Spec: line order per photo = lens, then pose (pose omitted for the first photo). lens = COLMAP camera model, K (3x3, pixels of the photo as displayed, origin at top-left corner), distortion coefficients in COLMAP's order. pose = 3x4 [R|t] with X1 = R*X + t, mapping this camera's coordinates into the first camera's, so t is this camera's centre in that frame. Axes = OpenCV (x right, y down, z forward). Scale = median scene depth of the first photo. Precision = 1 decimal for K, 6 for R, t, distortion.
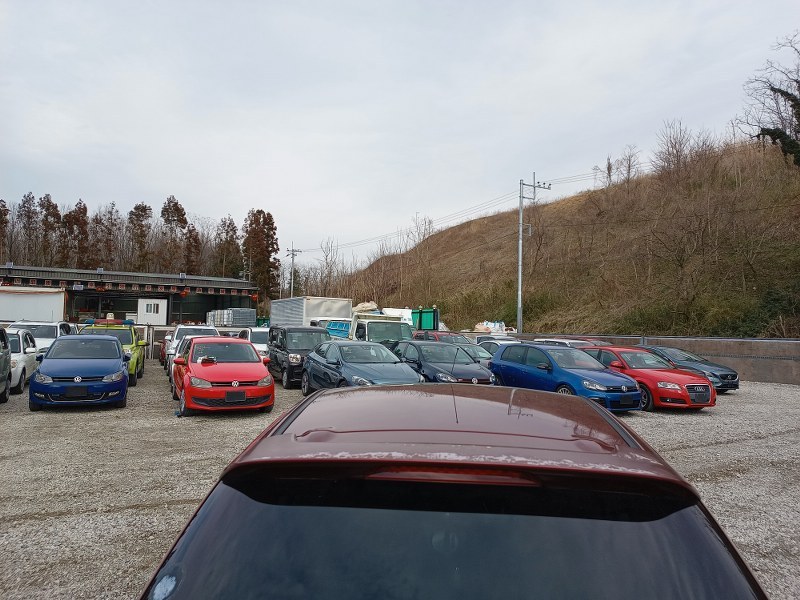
lens RADIAL K [[562.3, 0, 398.3], [0, 562.3, 296.3], [0, 0, 1]] dist [0.052709, -0.044141]
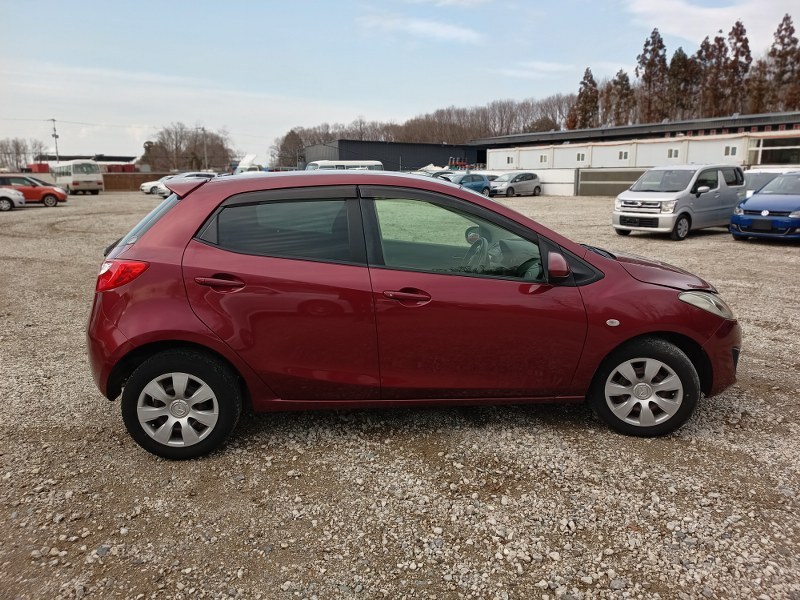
lens RADIAL K [[566.9, 0, 397.9], [0, 566.9, 294.1], [0, 0, 1]] dist [0.031362, -0.020682]
pose [[0.207135, 0.174411, -0.962640, 0.165613], [0.072047, 0.978589, 0.192803, 0.021398], [0.975656, -0.109292, 0.190134, 0.071284]]
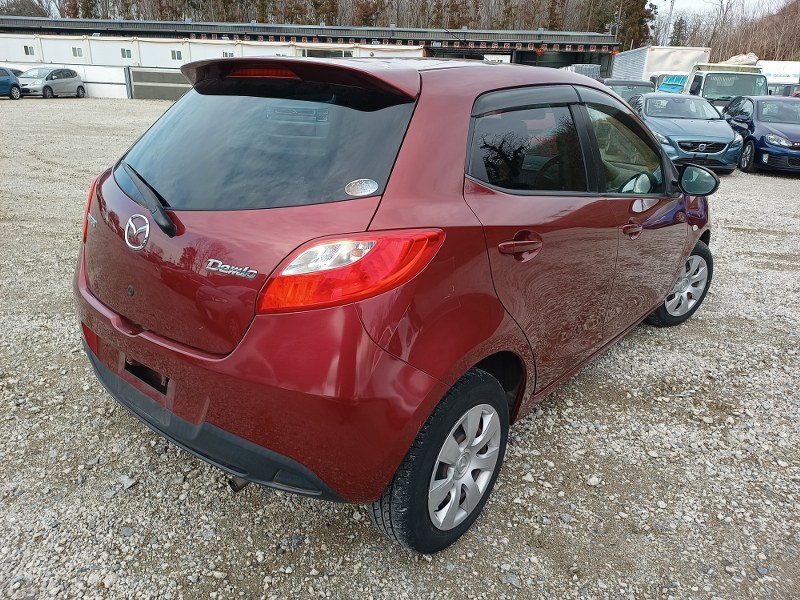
lens RADIAL K [[566.2, 0, 409.2], [0, 566.2, 298.8], [0, 0, 1]] dist [0.008049, 0.001520]
pose [[0.827946, 0.203239, -0.522684, 0.075432], [0.017642, 0.922121, 0.386500, 0.016690], [0.560530, -0.329222, 0.759881, -0.006020]]
